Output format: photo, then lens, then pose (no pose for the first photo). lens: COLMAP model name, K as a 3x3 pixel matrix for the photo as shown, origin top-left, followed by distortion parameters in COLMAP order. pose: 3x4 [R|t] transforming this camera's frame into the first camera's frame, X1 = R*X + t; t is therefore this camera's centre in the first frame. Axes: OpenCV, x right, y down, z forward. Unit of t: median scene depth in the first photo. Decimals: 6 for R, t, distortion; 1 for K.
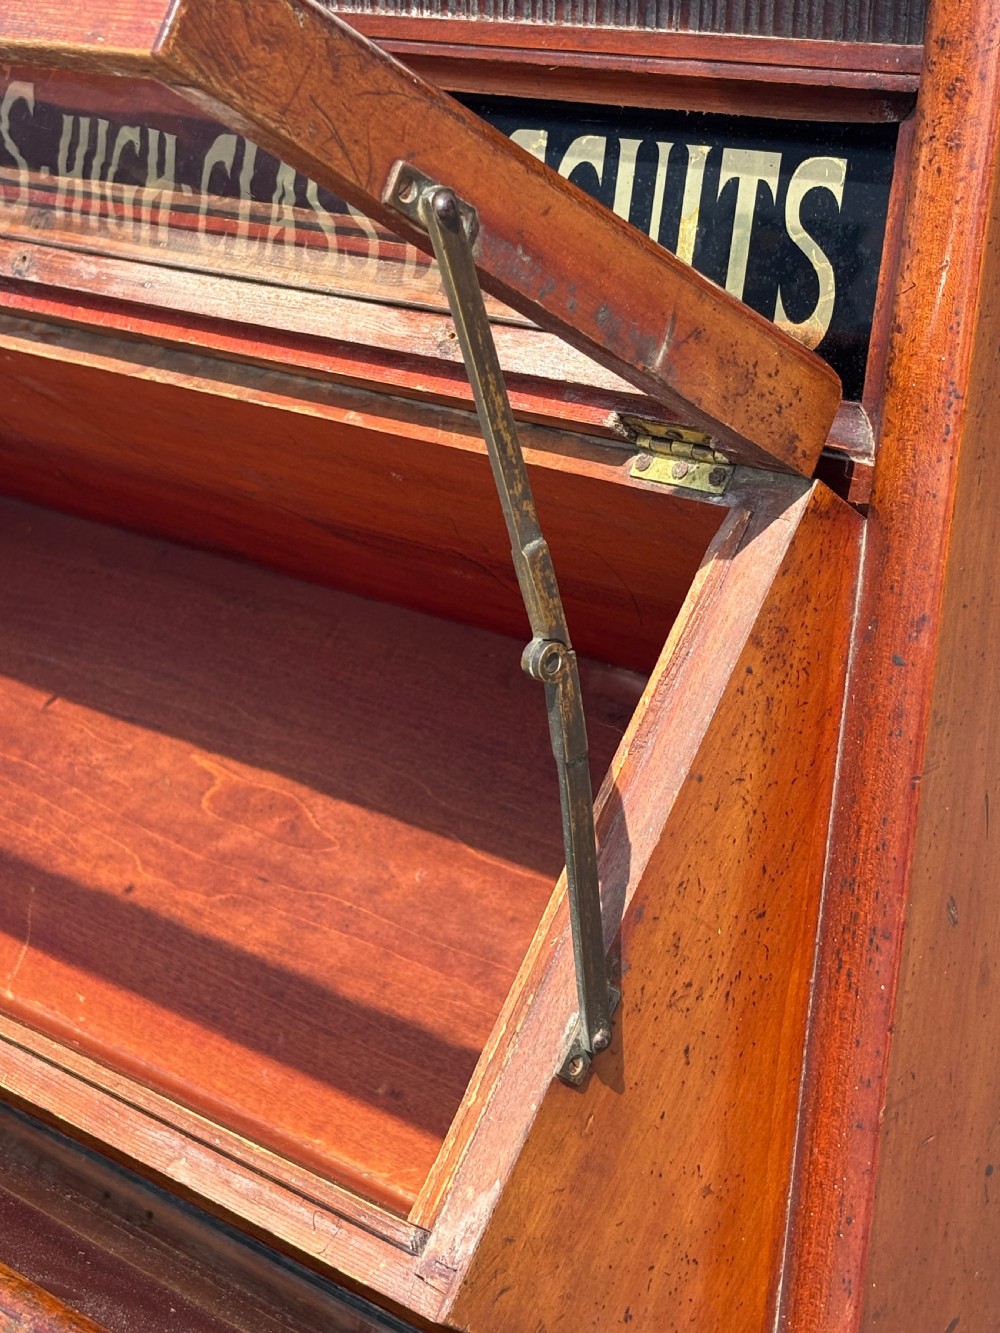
lens RADIAL K [[2786.6, 0, 485.7], [0, 2786.6, 671.9], [0, 0, 1]] dist [0.250456, -0.875257]
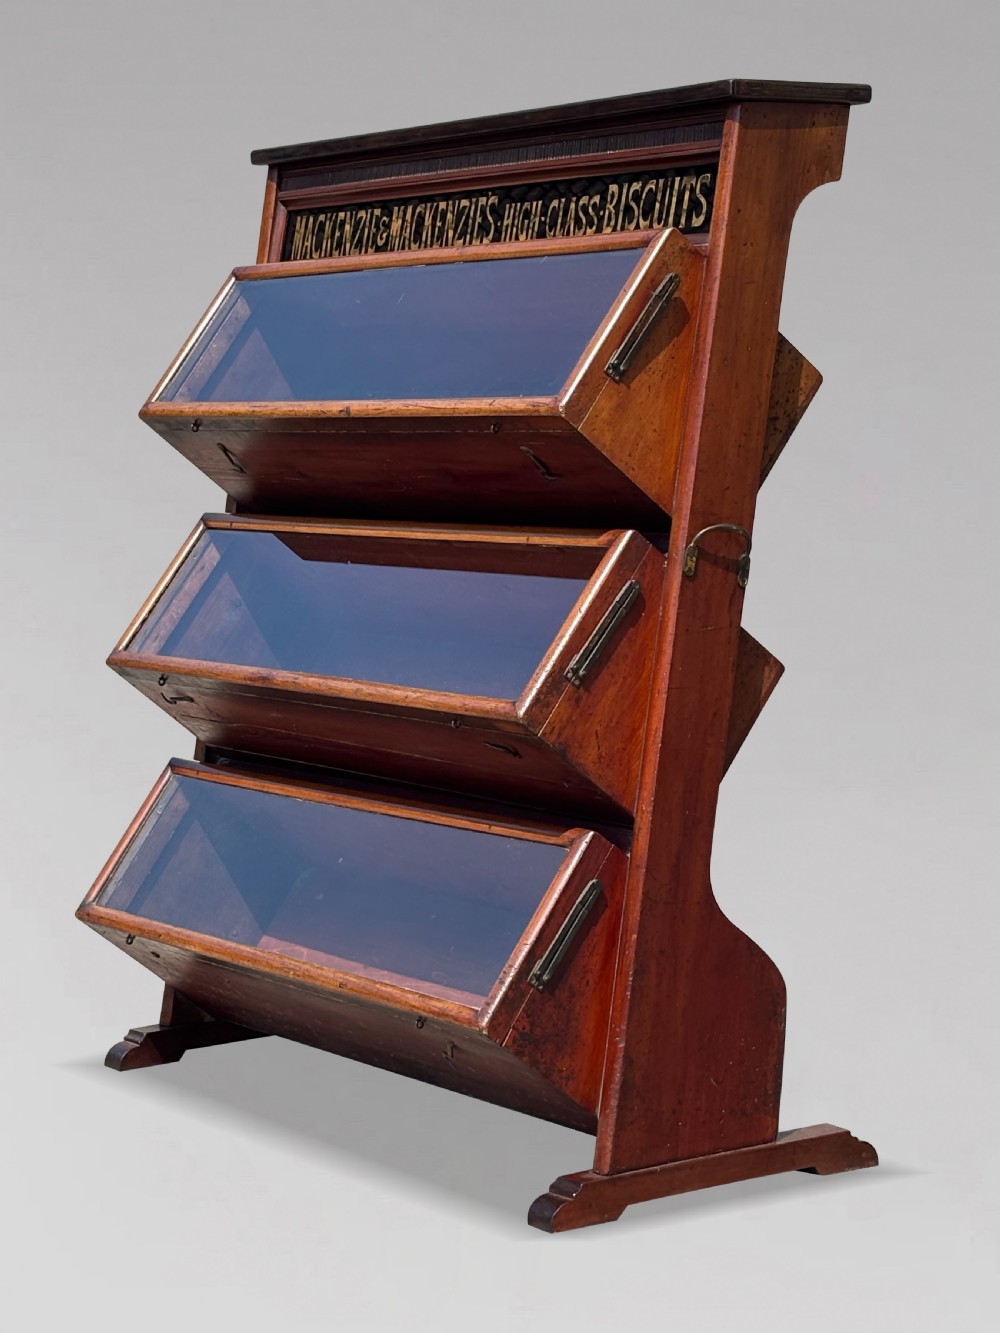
lens RADIAL K [[3037.1, 0, 502.0], [0, 3037.1, 646.8], [0, 0, 1]] dist [0.261698, -0.698166]
pose [[0.988109, 0.037379, -0.149144, 0.496398], [-0.070458, 0.972237, -0.223138, 1.394663], [0.136662, 0.230993, 0.963310, -2.893222]]
